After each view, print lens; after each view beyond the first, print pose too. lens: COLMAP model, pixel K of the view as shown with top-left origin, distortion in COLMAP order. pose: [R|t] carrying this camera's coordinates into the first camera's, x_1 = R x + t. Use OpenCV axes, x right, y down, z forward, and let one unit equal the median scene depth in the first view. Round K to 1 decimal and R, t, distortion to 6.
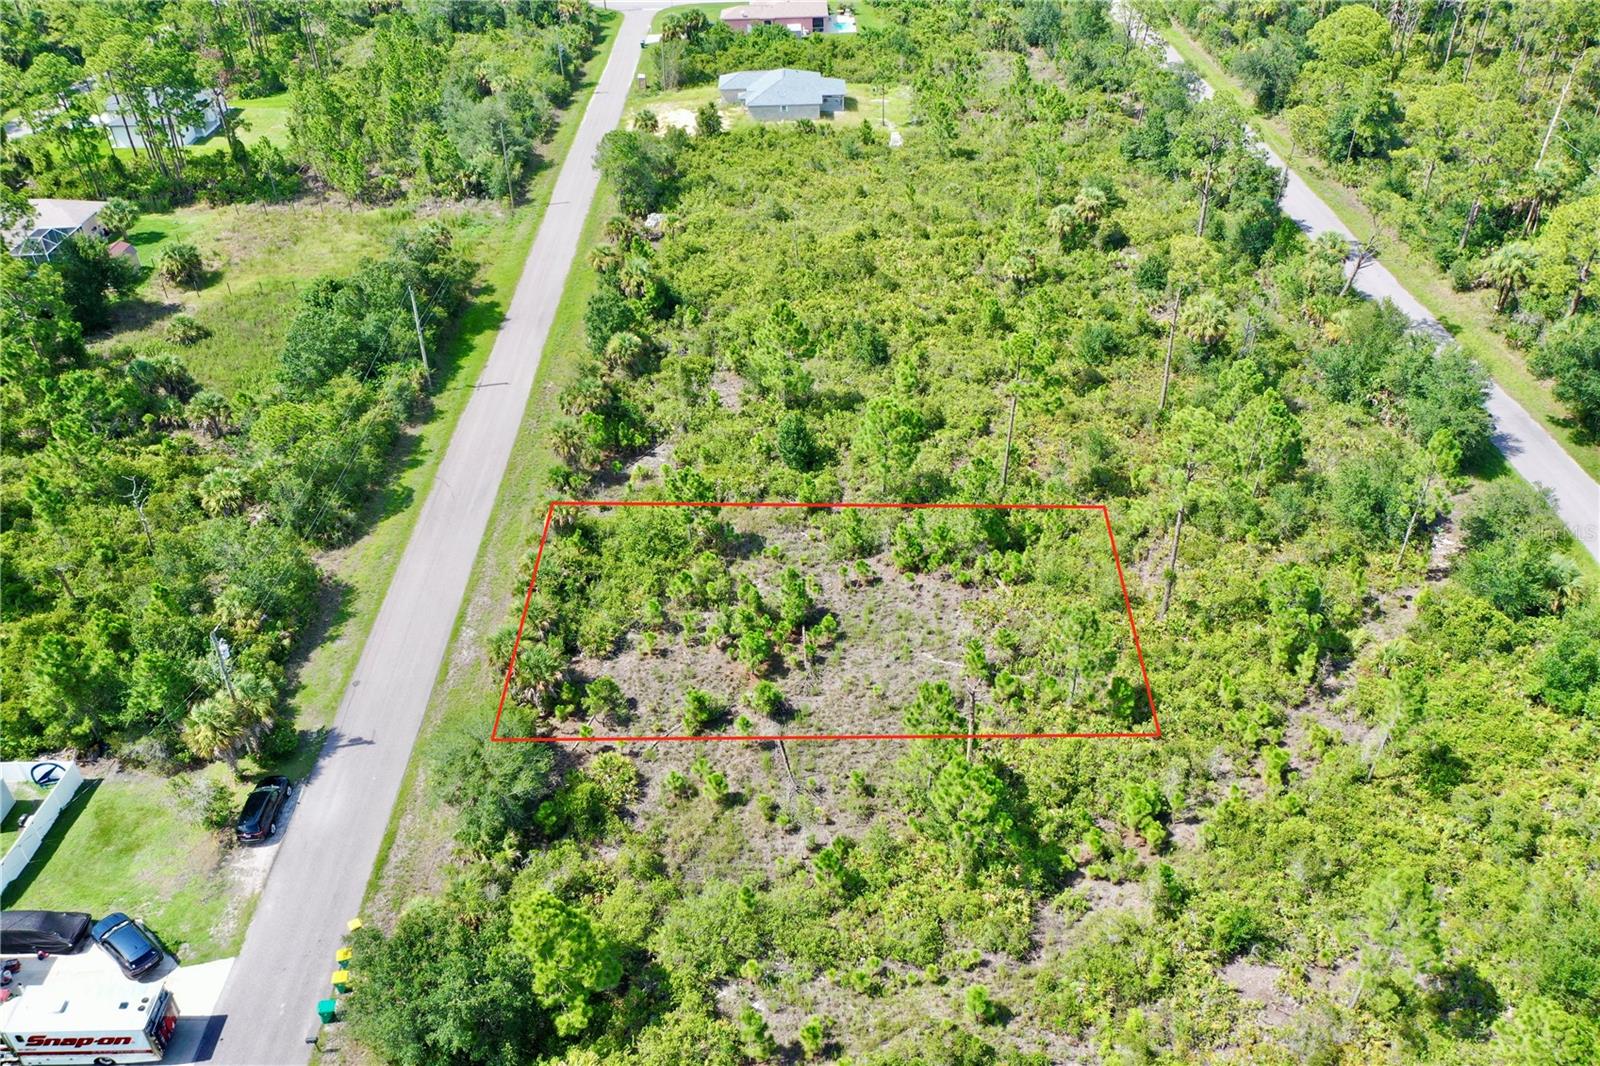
lens RADIAL K [[1259.8, 0, 800.0], [0, 1259.8, 533.0], [0, 0, 1]] dist [-0.006278, -0.000590]
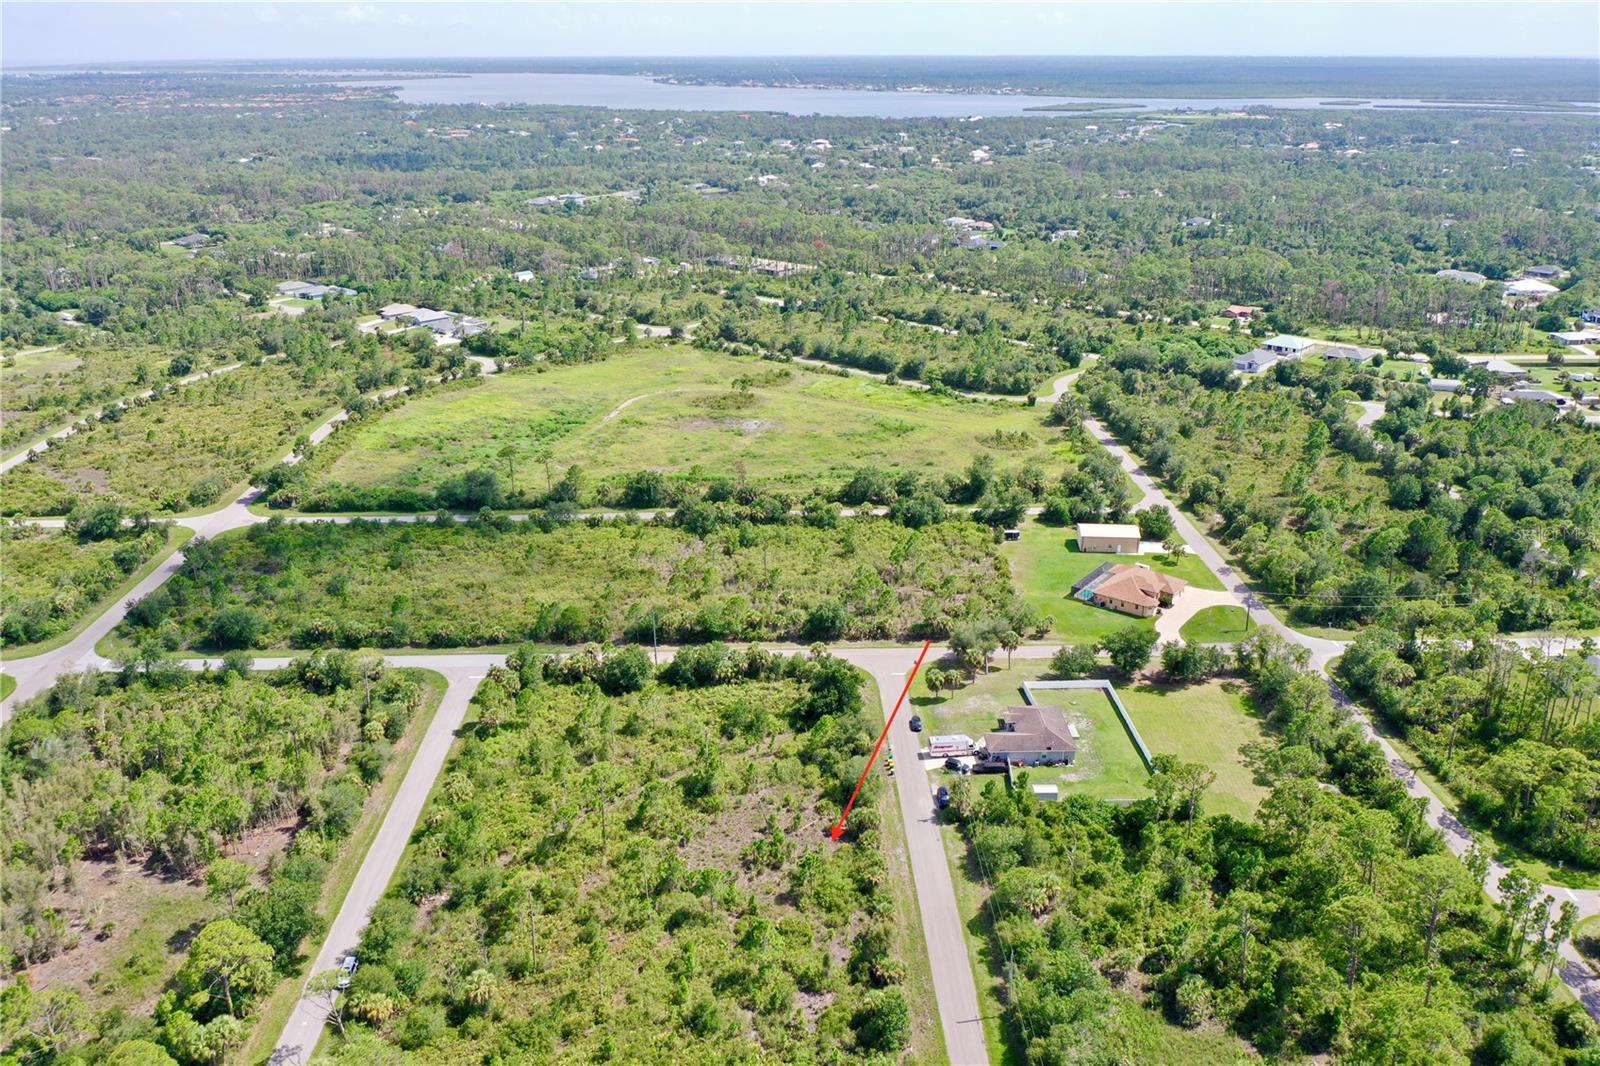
lens RADIAL K [[1259.8, 0, 800.0], [0, 1259.8, 533.0], [0, 0, 1]] dist [-0.006278, -0.000590]
pose [[-0.999485, 0.031911, -0.003326, -0.078959], [0.014851, 0.552041, 0.833685, -1.971791], [0.028440, 0.833206, -0.552231, 1.606740]]
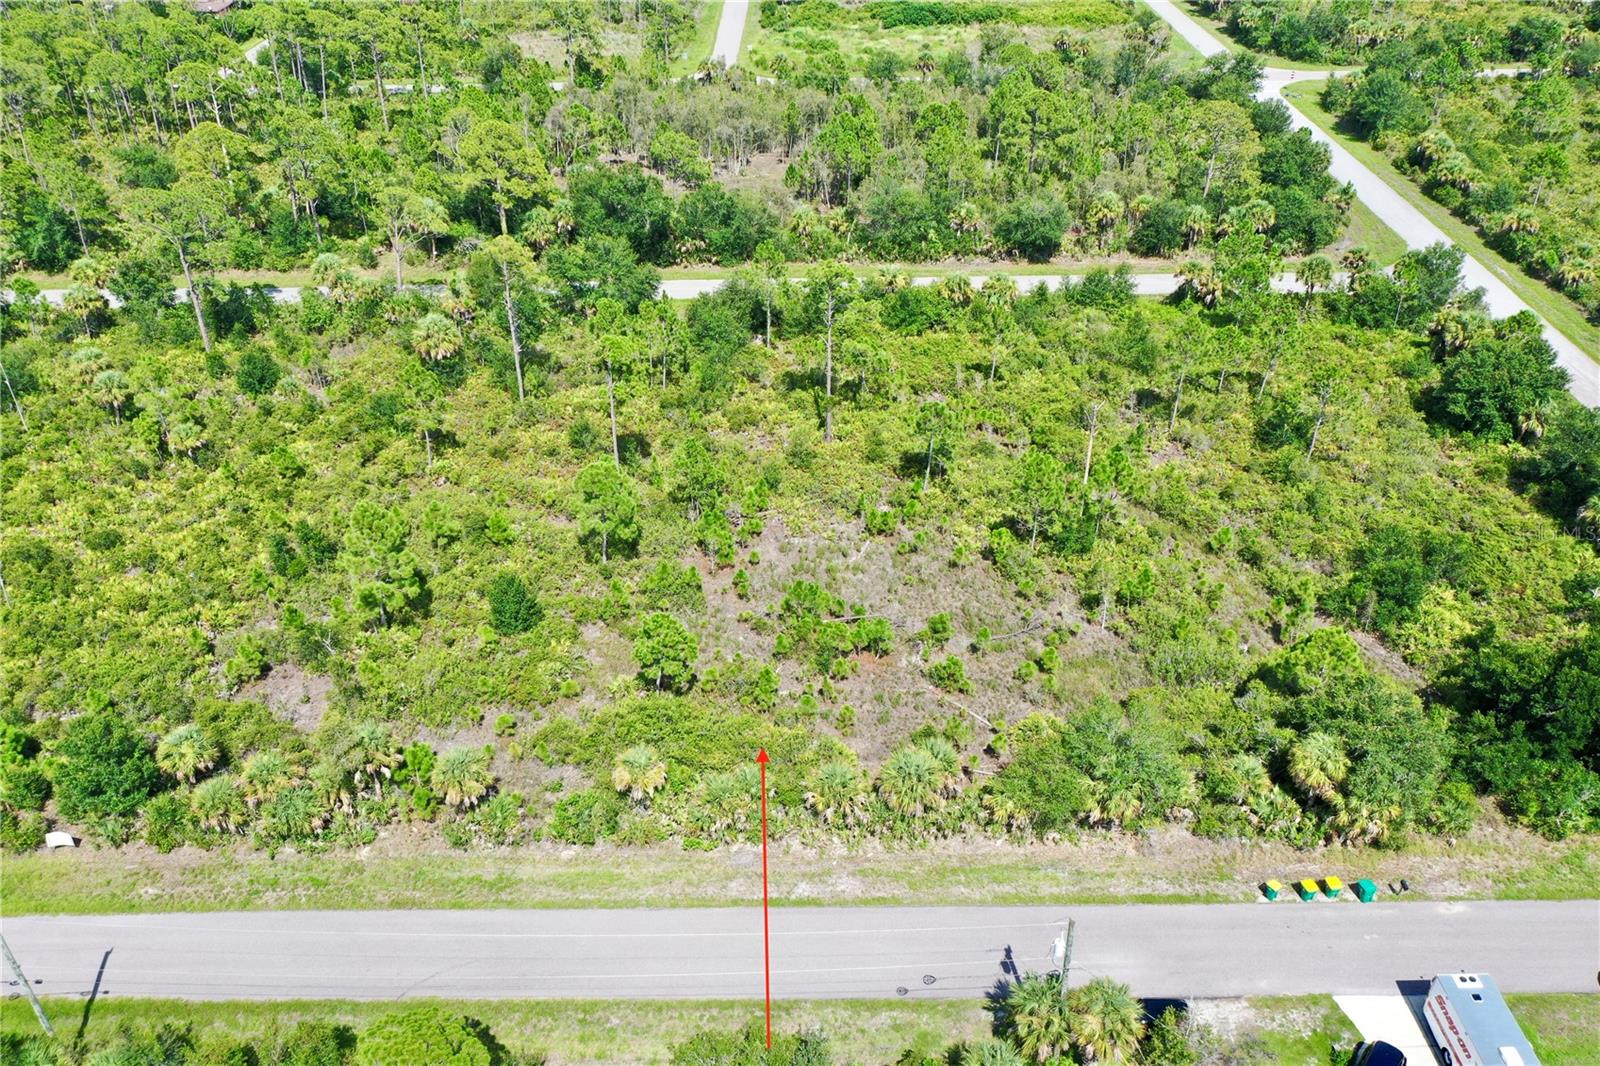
lens RADIAL K [[1259.8, 0, 800.0], [0, 1259.8, 533.0], [0, 0, 1]] dist [-0.006278, -0.000590]
pose [[0.019418, -0.532840, 0.845993, -0.734173], [0.590740, 0.688774, 0.420258, -0.366951], [-0.806629, 0.491601, 0.328144, 0.577206]]
